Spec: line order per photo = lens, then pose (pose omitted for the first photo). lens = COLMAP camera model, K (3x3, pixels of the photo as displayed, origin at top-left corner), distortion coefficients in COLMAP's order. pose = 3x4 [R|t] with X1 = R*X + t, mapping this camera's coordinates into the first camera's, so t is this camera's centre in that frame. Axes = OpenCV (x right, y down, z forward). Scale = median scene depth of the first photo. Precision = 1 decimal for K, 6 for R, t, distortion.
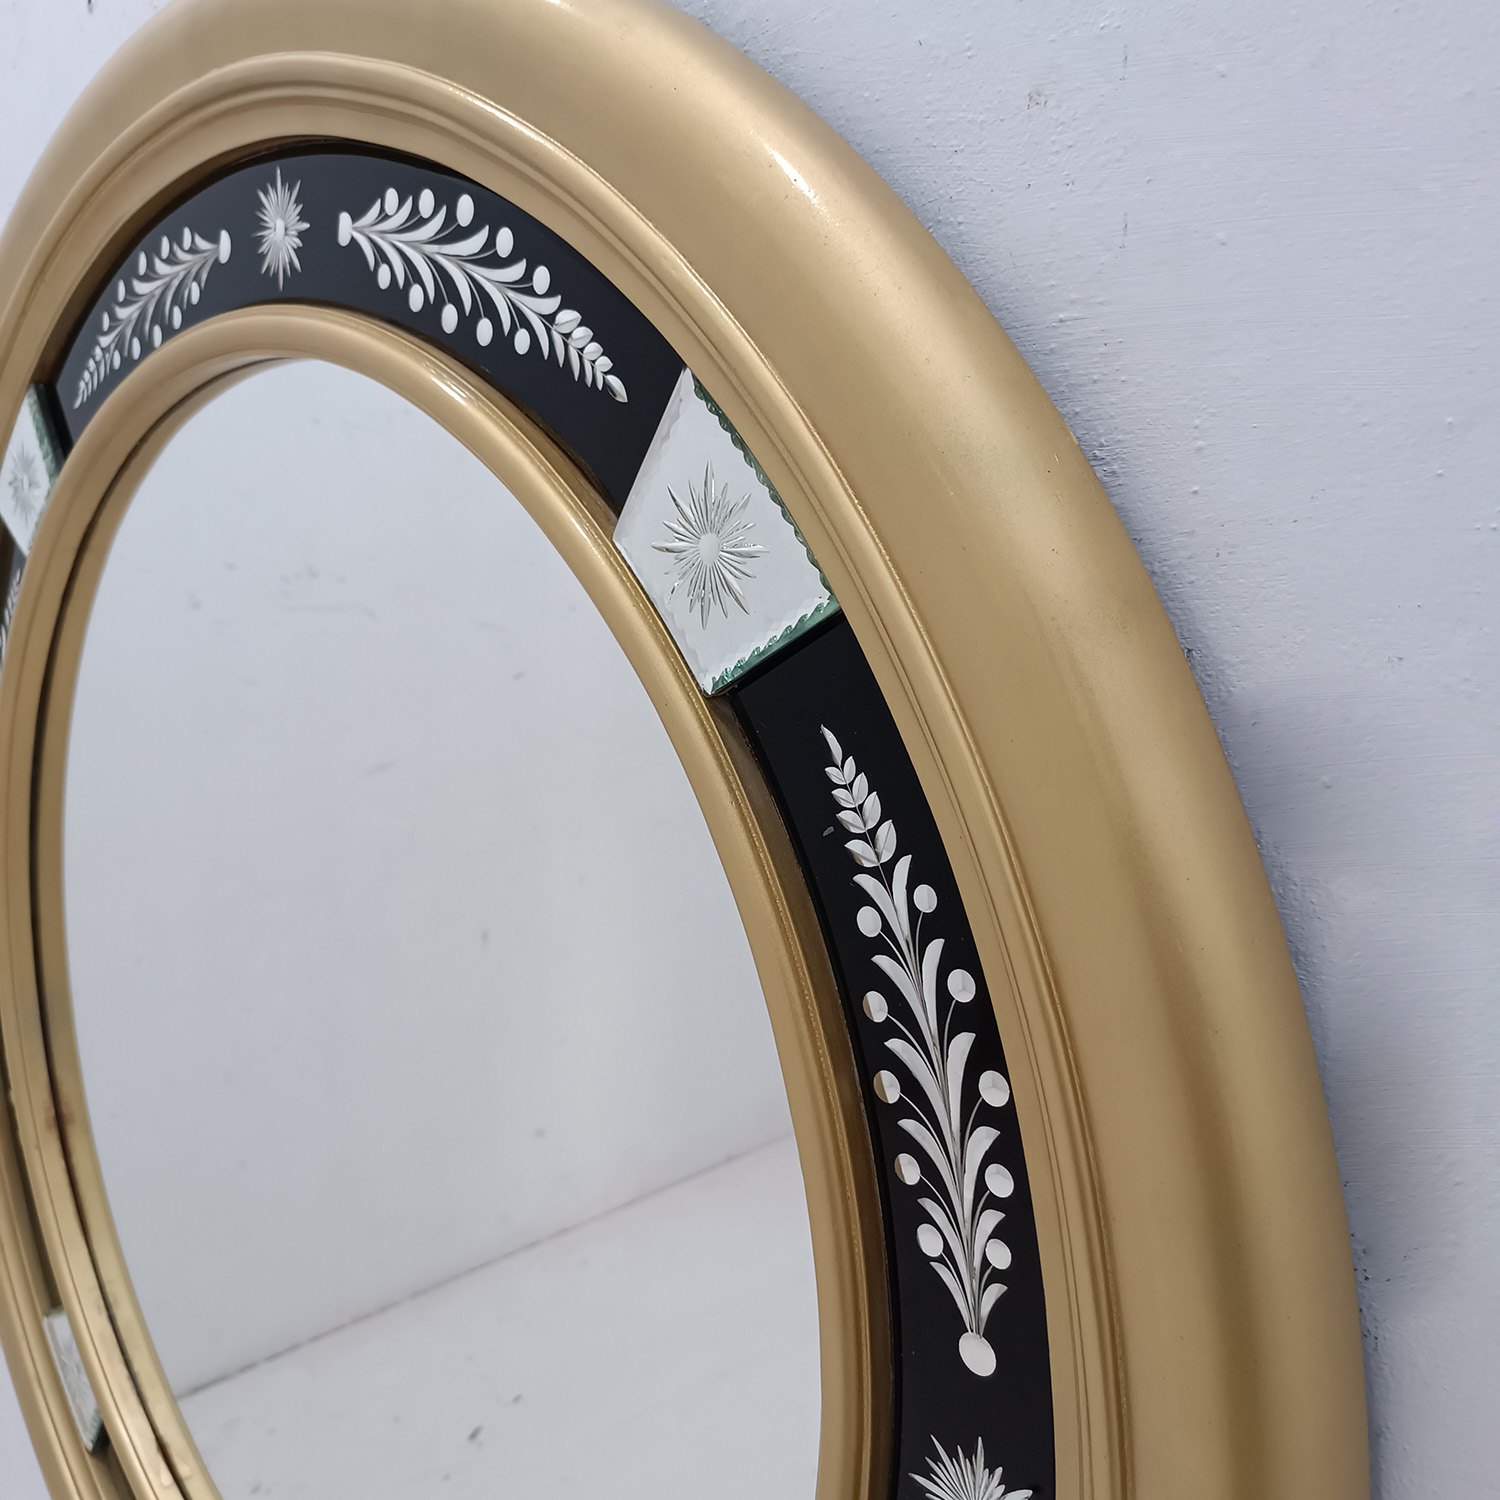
lens RADIAL K [[1386.1, 0, 745.1], [0, 1386.1, 773.5], [0, 0, 1]] dist [0.006215, -0.006026]
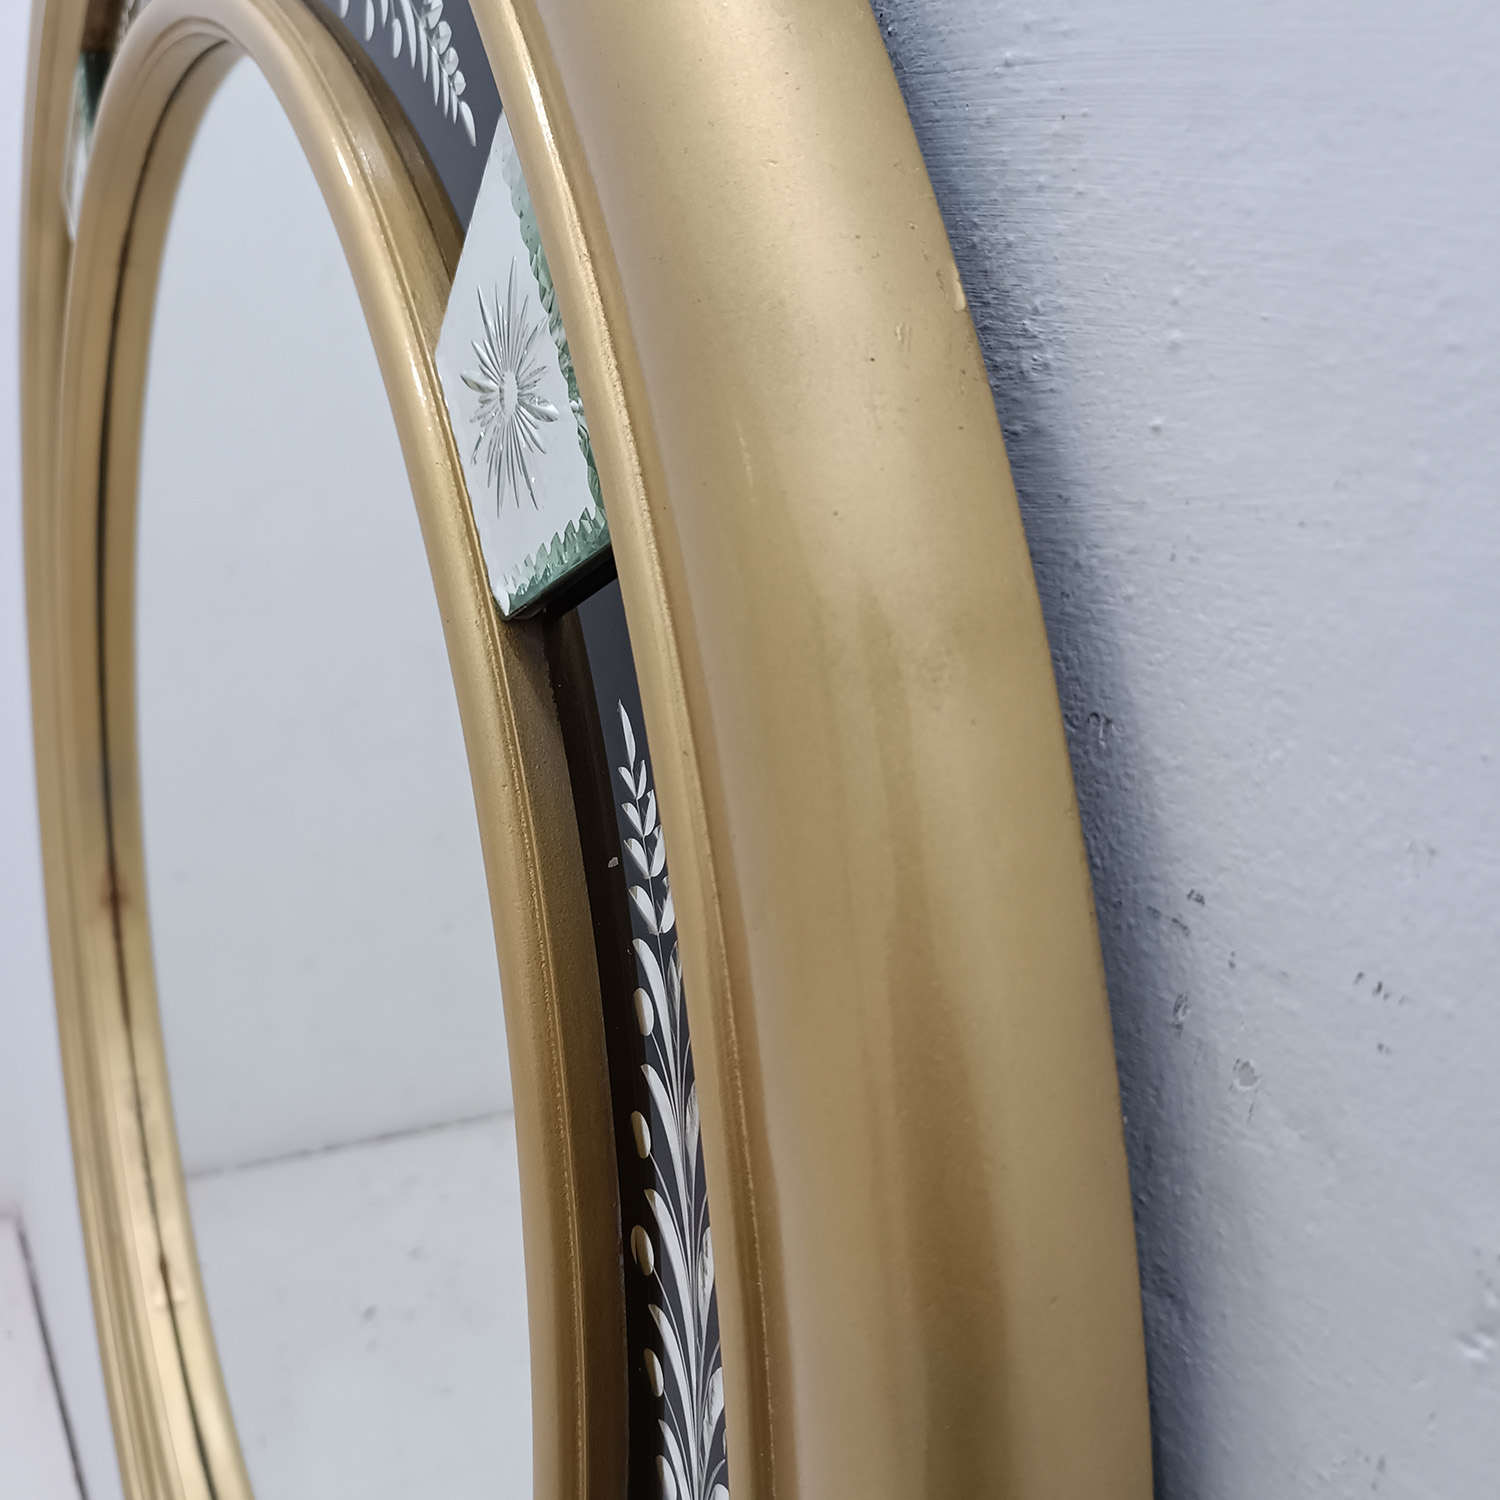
lens RADIAL K [[1527.6, 0, 750.0], [0, 1527.6, 750.0], [0, 0, 1]] dist [-0.004759, 0.017268]
pose [[0.952221, 0.176667, -0.249125, 0.306365], [-0.140285, 0.977577, 0.157044, -0.137385], [0.271284, -0.114592, 0.955654, 0.357209]]
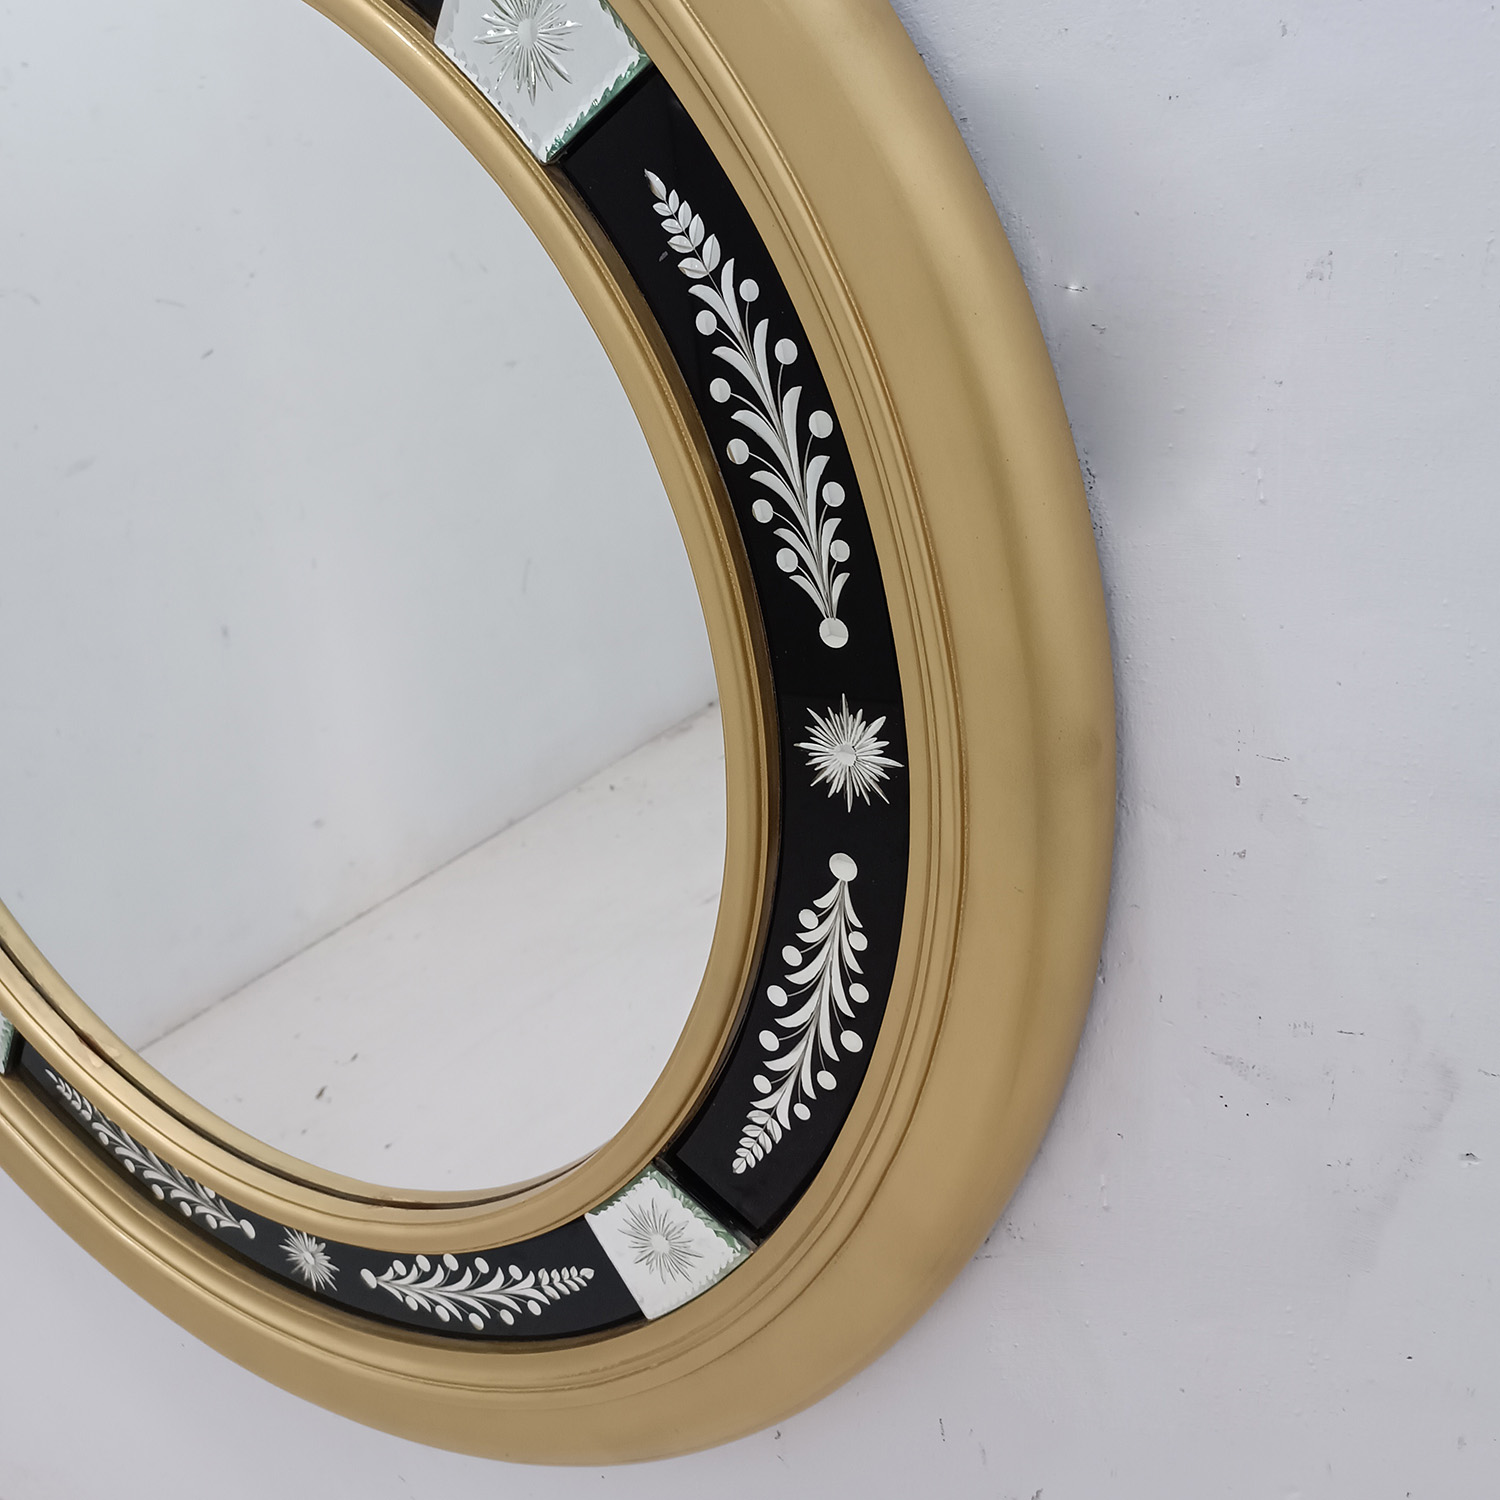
lens RADIAL K [[1527.6, 0, 750.0], [0, 1527.6, 750.0], [0, 0, 1]] dist [-0.004759, 0.017268]
pose [[0.963389, -0.173167, 0.204682, -0.234826], [0.141931, 0.977087, 0.158609, 0.282129], [-0.227458, -0.123752, 0.965893, -0.431405]]
